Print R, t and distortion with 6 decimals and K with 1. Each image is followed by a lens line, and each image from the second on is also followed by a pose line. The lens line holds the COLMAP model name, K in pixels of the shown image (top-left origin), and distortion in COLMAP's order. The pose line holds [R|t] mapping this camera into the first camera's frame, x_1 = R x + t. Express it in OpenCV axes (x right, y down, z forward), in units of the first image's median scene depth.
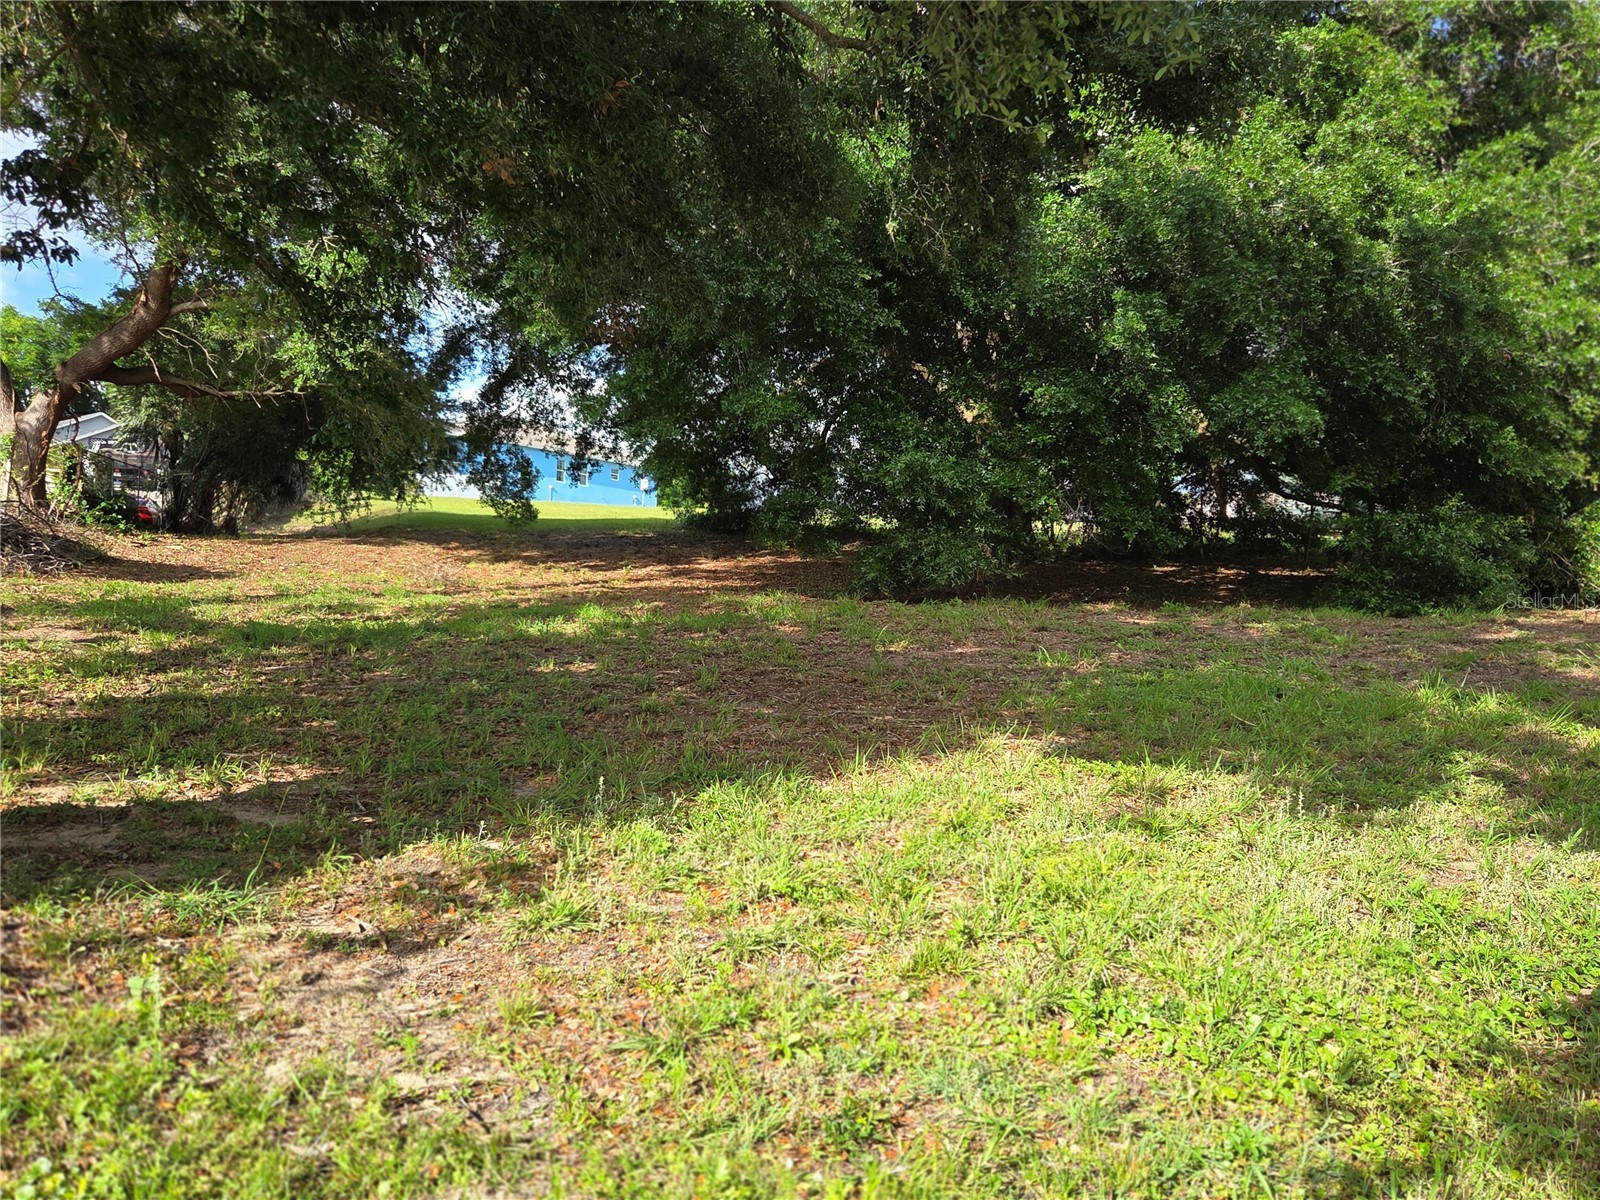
lens RADIAL K [[1270.5, 0, 812.6], [0, 1270.5, 578.0], [0, 0, 1]] dist [0.062457, -0.050287]
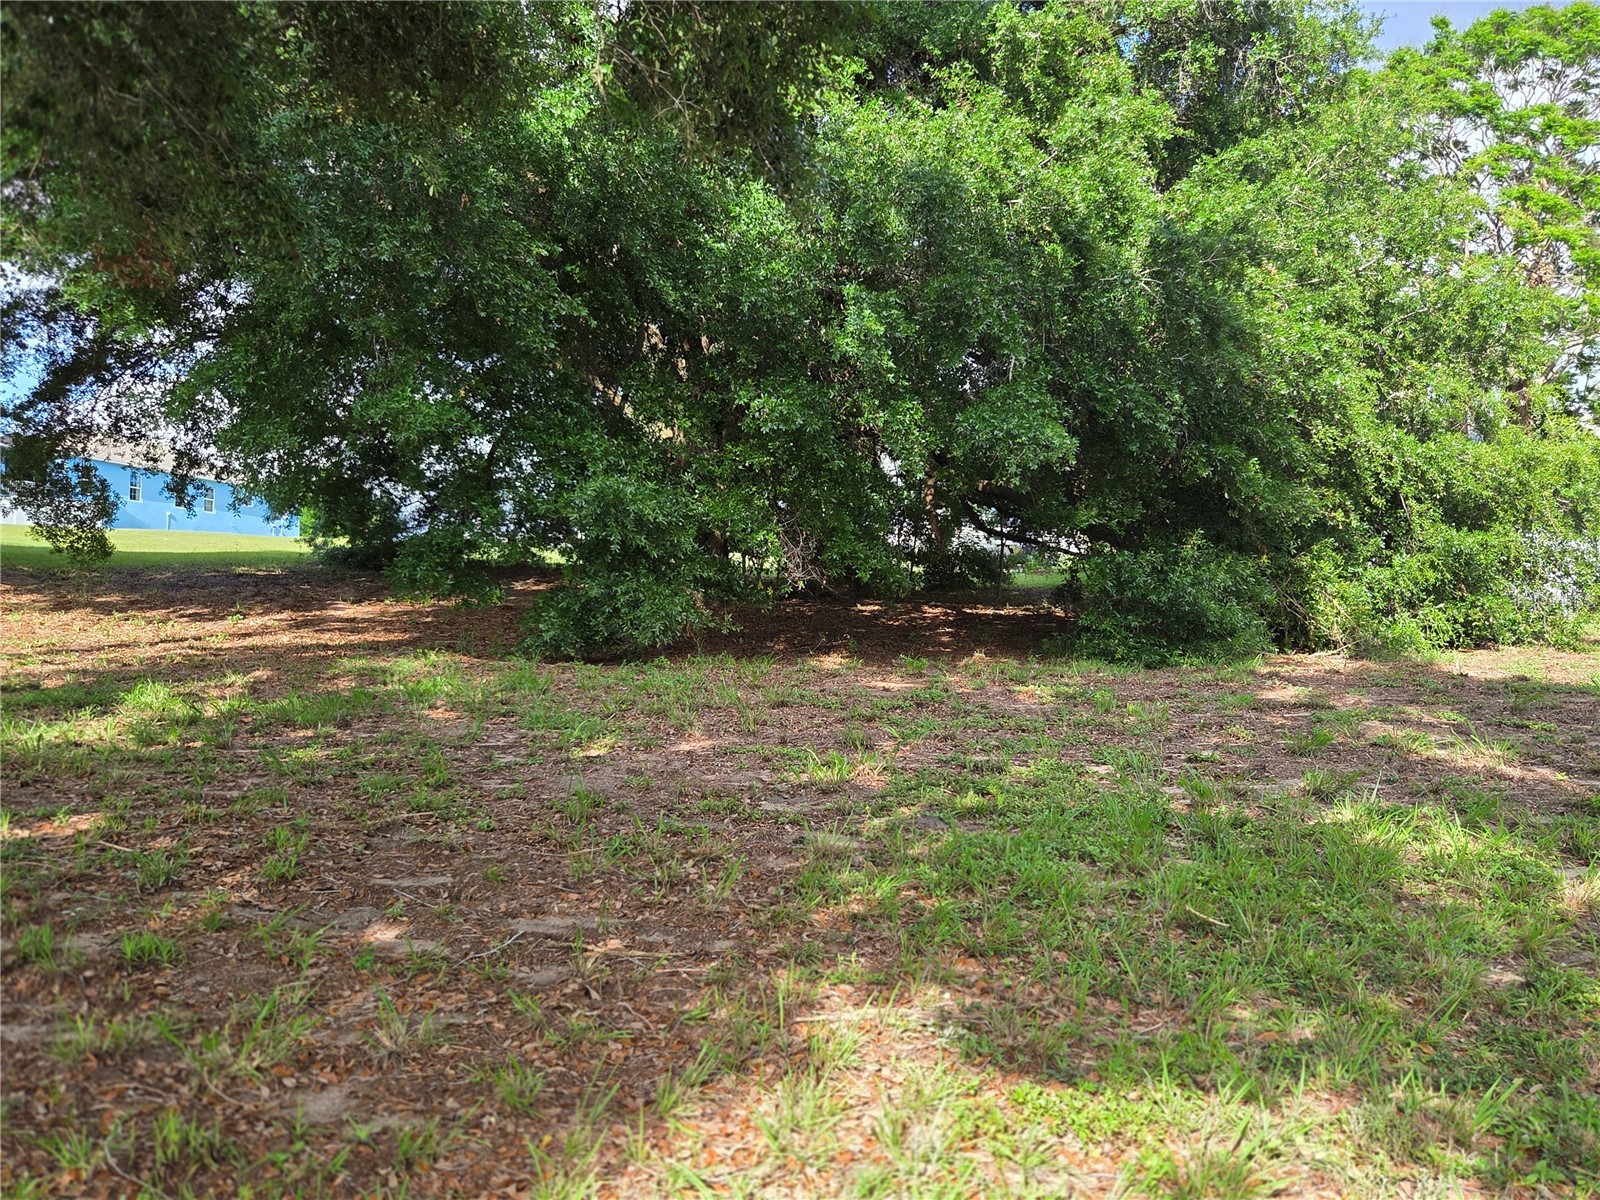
lens RADIAL K [[1270.5, 0, 779.4], [0, 1270.5, 602.3], [0, 0, 1]] dist [0.062457, -0.050287]
pose [[0.973197, -0.009210, 0.229788, 0.001009], [0.010287, 0.999941, -0.003491, -0.014512], [-0.229742, 0.005762, 0.973235, 0.184871]]
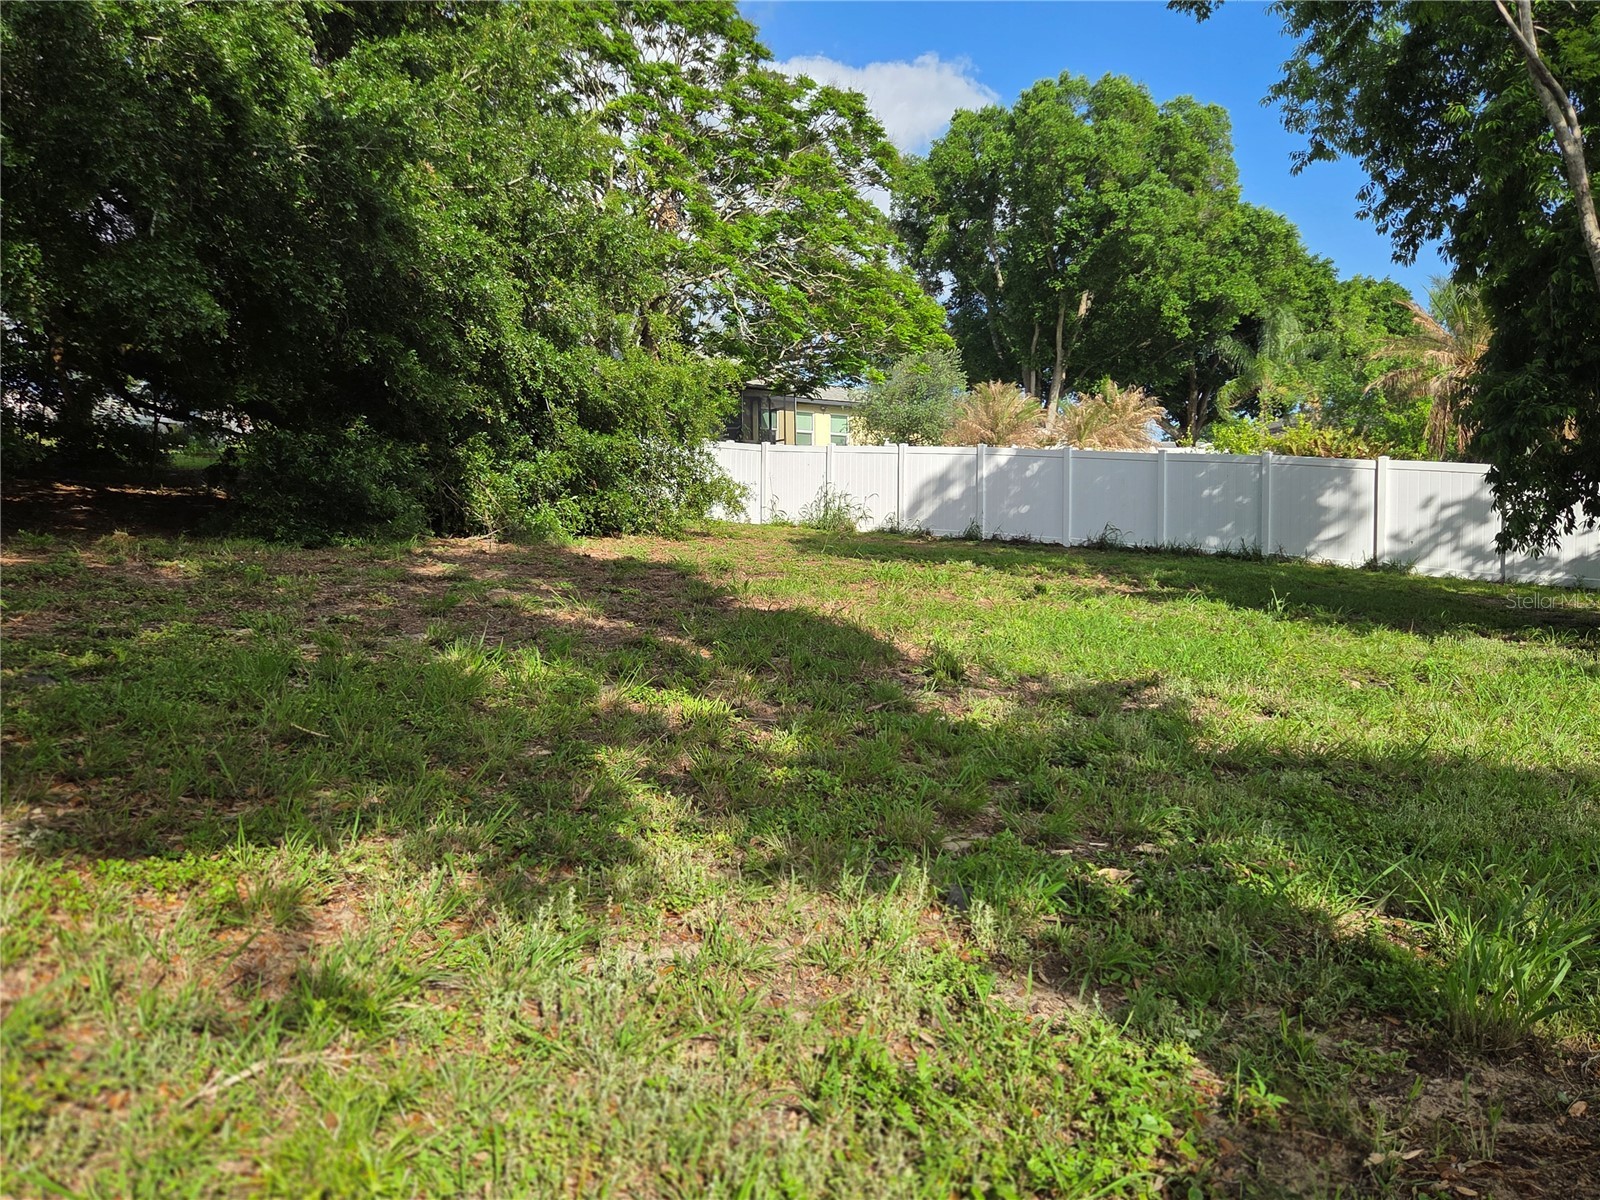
lens RADIAL K [[1270.5, 0, 794.7], [0, 1270.5, 610.0], [0, 0, 1]] dist [0.062457, -0.050287]
pose [[0.654159, -0.050121, 0.754694, -0.005978], [-0.017922, 0.996495, 0.081713, -0.006156], [-0.756144, -0.066979, 0.650968, 0.141148]]
